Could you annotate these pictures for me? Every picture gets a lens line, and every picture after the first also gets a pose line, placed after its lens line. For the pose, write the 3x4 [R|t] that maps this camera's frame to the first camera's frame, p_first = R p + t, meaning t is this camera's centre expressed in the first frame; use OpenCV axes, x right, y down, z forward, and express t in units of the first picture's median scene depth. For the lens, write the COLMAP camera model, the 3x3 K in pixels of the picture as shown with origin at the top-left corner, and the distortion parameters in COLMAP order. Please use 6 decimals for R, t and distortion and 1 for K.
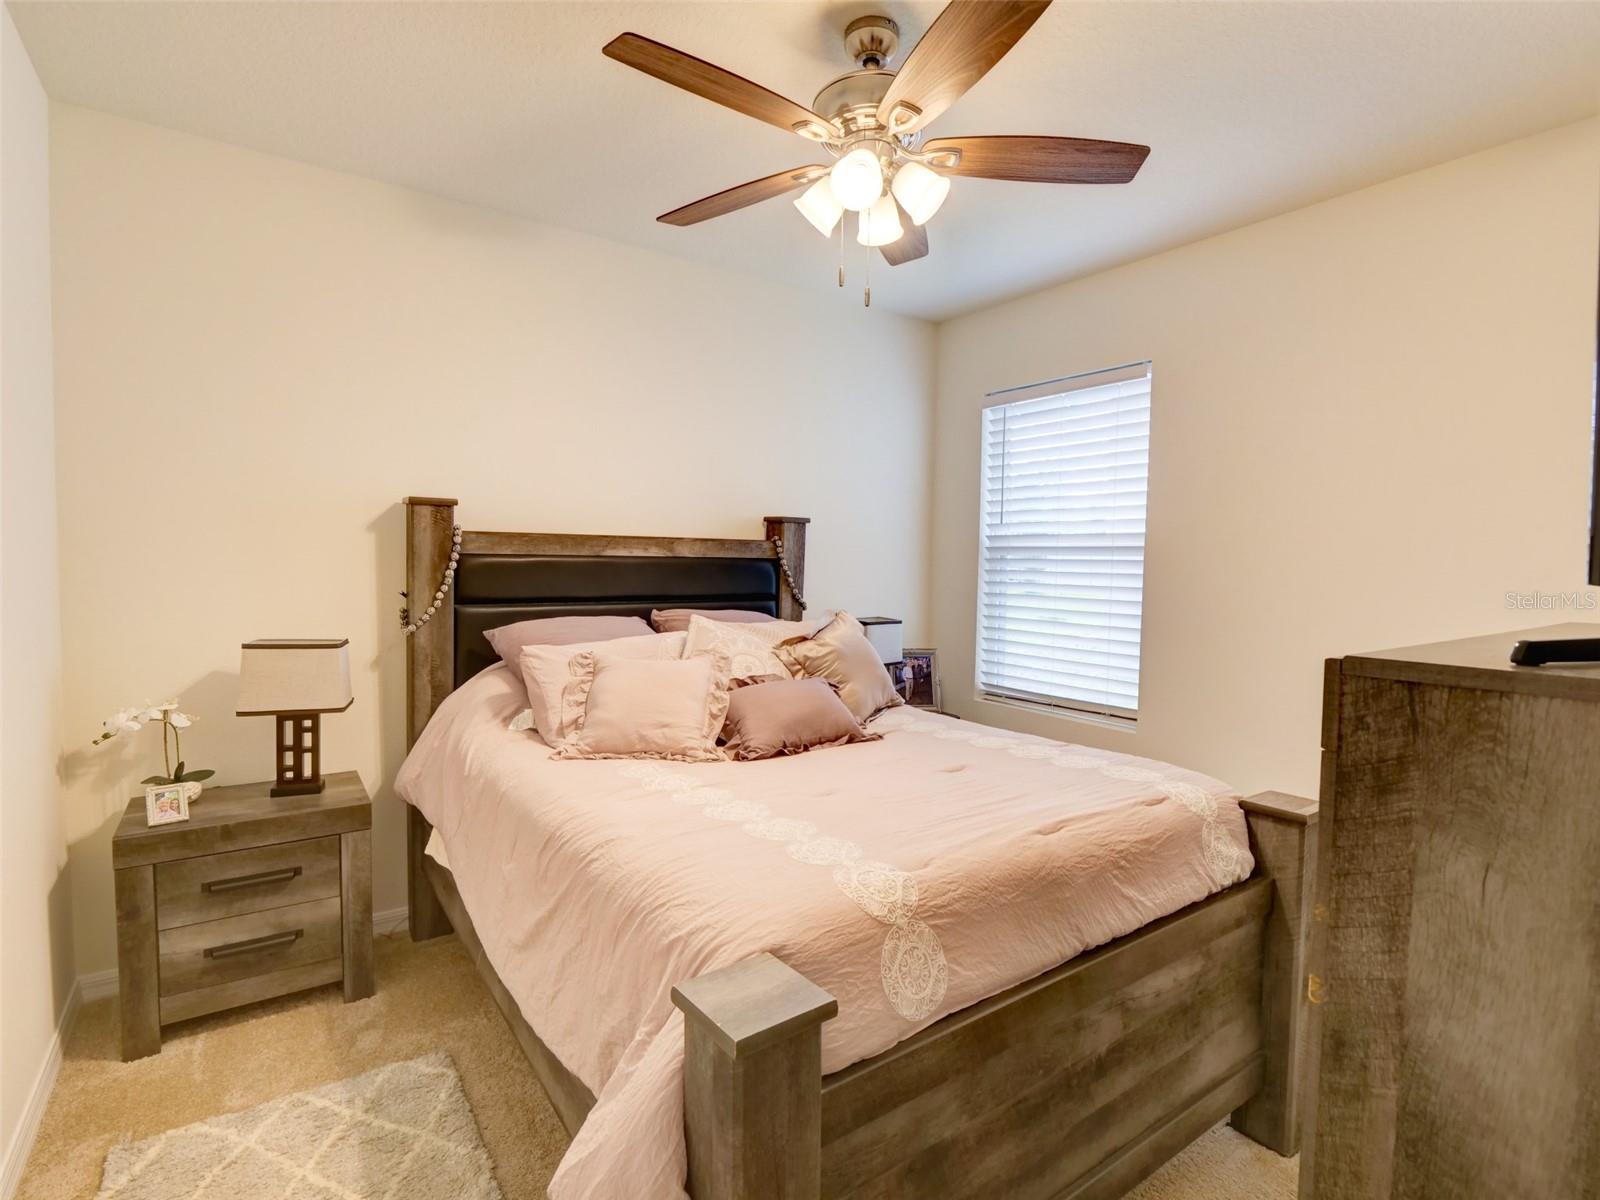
lens RADIAL K [[784.9, 0, 799.0], [0, 784.9, 598.2], [0, 0, 1]] dist [-0.010579, -0.001898]
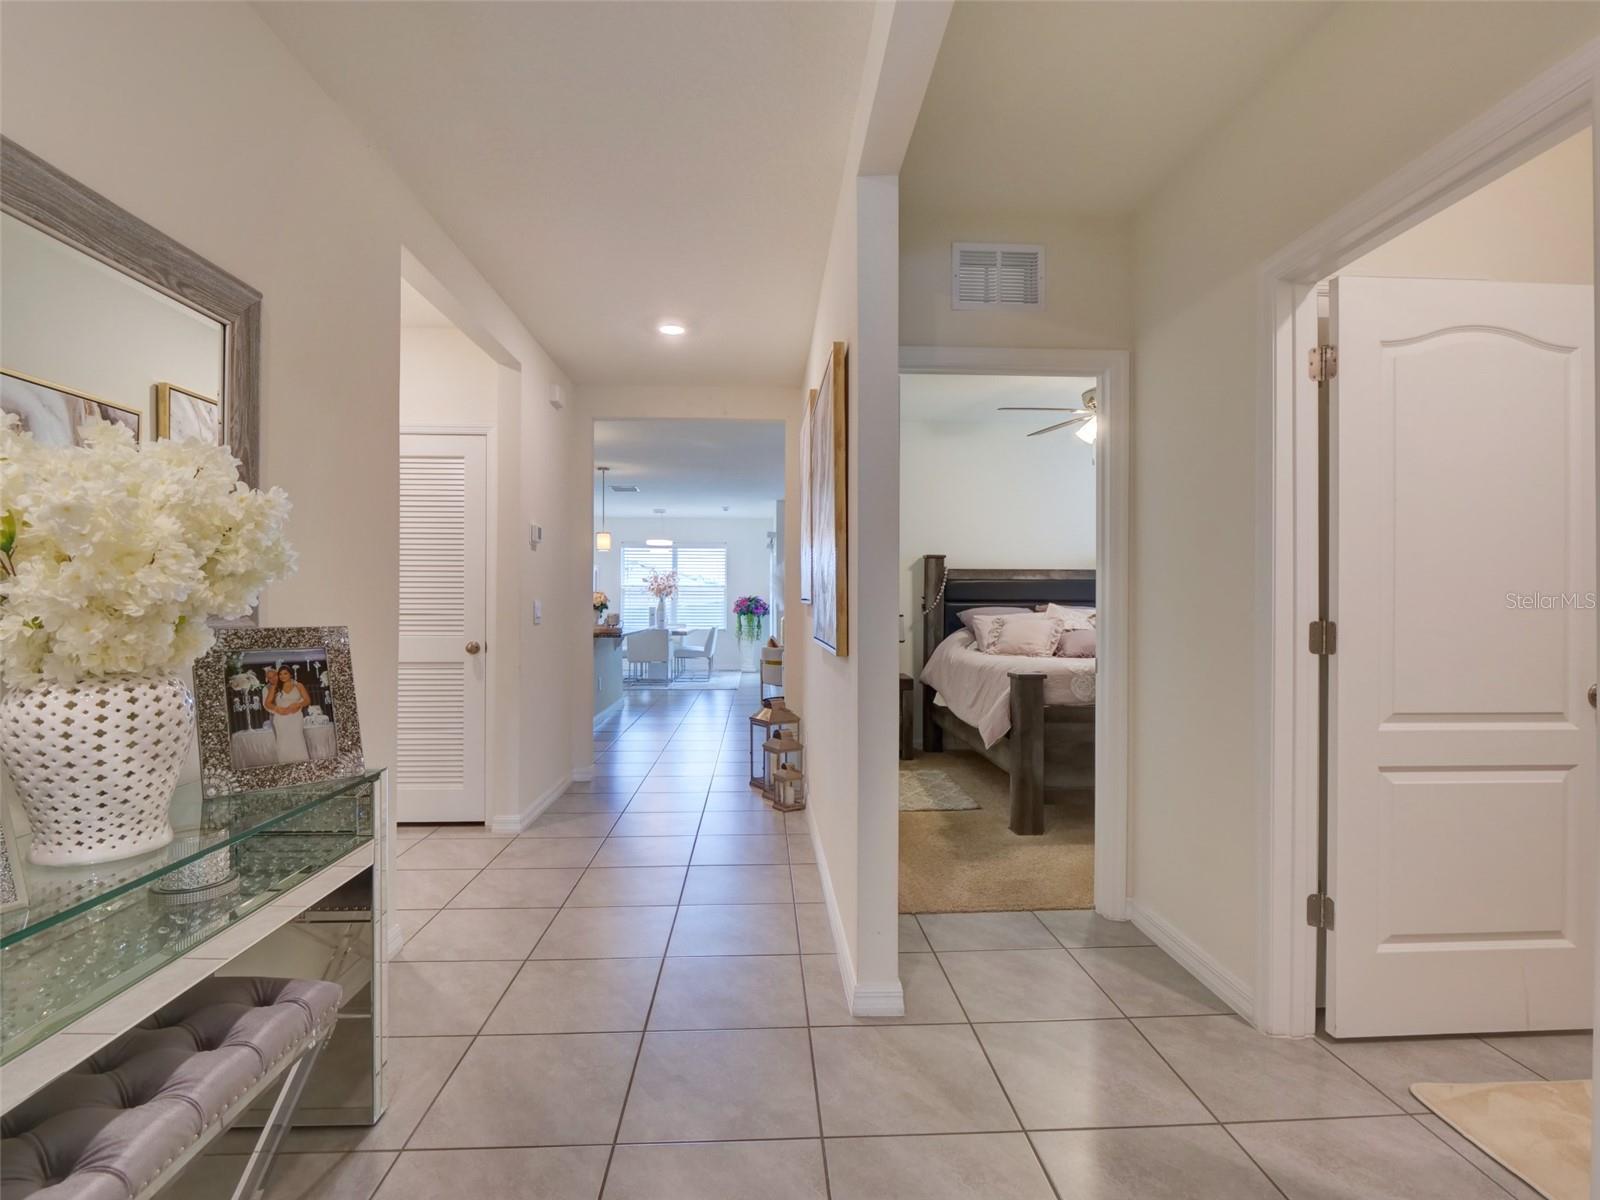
lens RADIAL K [[784.9, 0, 799.0], [0, 784.9, 598.2], [0, 0, 1]] dist [-0.010579, -0.001898]
pose [[0.846734, -0.018508, -0.531694, 0.438385], [-0.014791, 0.998189, -0.058302, 0.146556], [0.531811, 0.057230, 0.844927, -1.217975]]
